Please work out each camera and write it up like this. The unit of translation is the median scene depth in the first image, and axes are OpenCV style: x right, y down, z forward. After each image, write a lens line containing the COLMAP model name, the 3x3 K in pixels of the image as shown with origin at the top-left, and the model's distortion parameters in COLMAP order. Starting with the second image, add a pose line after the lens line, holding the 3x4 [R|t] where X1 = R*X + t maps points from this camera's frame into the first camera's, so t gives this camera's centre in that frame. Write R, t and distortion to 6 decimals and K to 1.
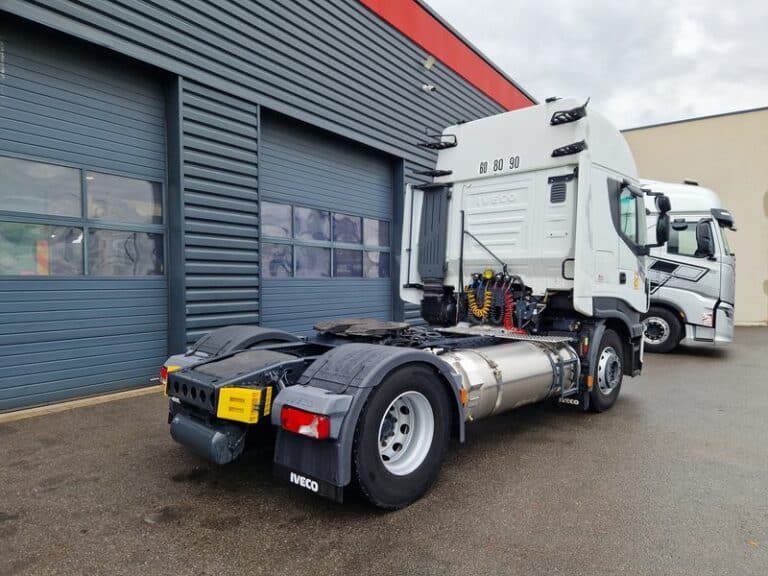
lens RADIAL K [[518.0, 0, 384.0], [0, 518.0, 288.0], [0, 0, 1]] dist [0.069575, -0.055745]
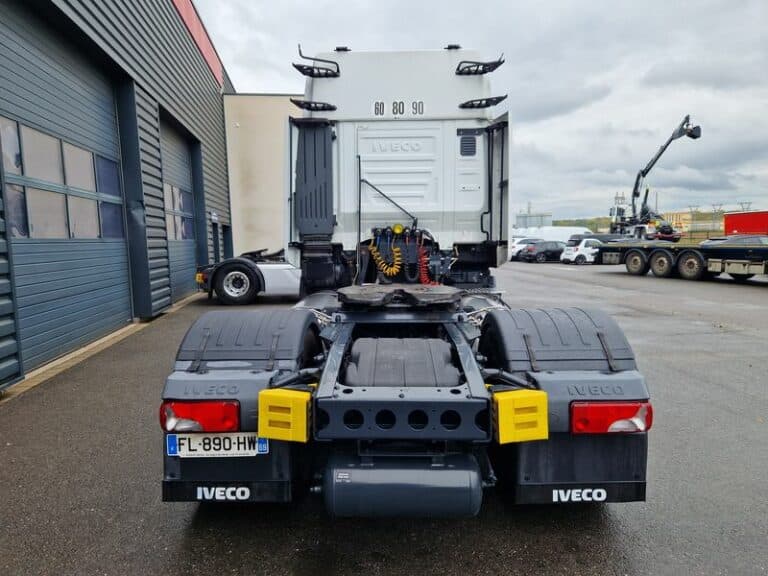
lens RADIAL K [[518.0, 0, 384.0], [0, 518.0, 288.0], [0, 0, 1]] dist [0.069575, -0.055745]
pose [[0.722427, -0.082081, 0.686558, -0.463543], [0.033962, 0.995943, 0.083332, 0.000444], [-0.690613, -0.036885, 0.722284, 0.357678]]
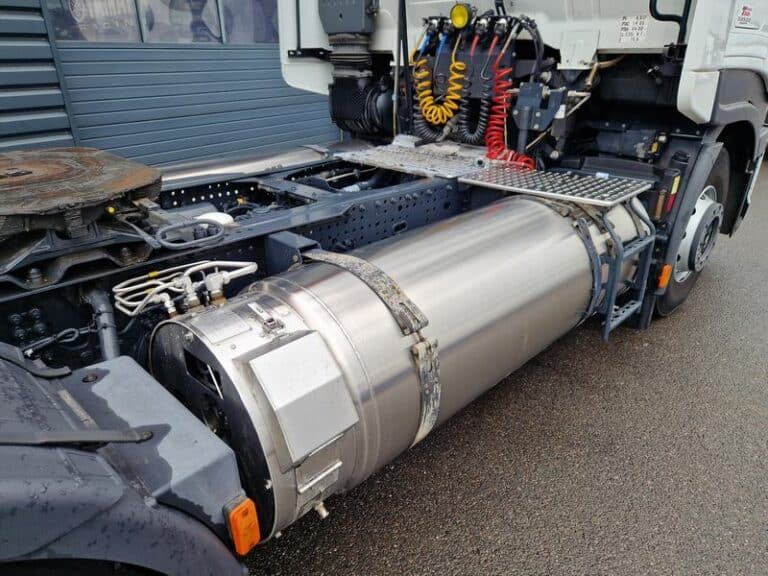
lens RADIAL K [[518.0, 0, 384.0], [0, 518.0, 288.0], [0, 0, 1]] dist [0.069575, -0.055745]
pose [[0.999899, -0.011190, -0.008813, 0.143627], [0.013741, 0.920765, 0.389877, 0.009124], [0.003752, -0.389958, 0.920825, 0.532705]]
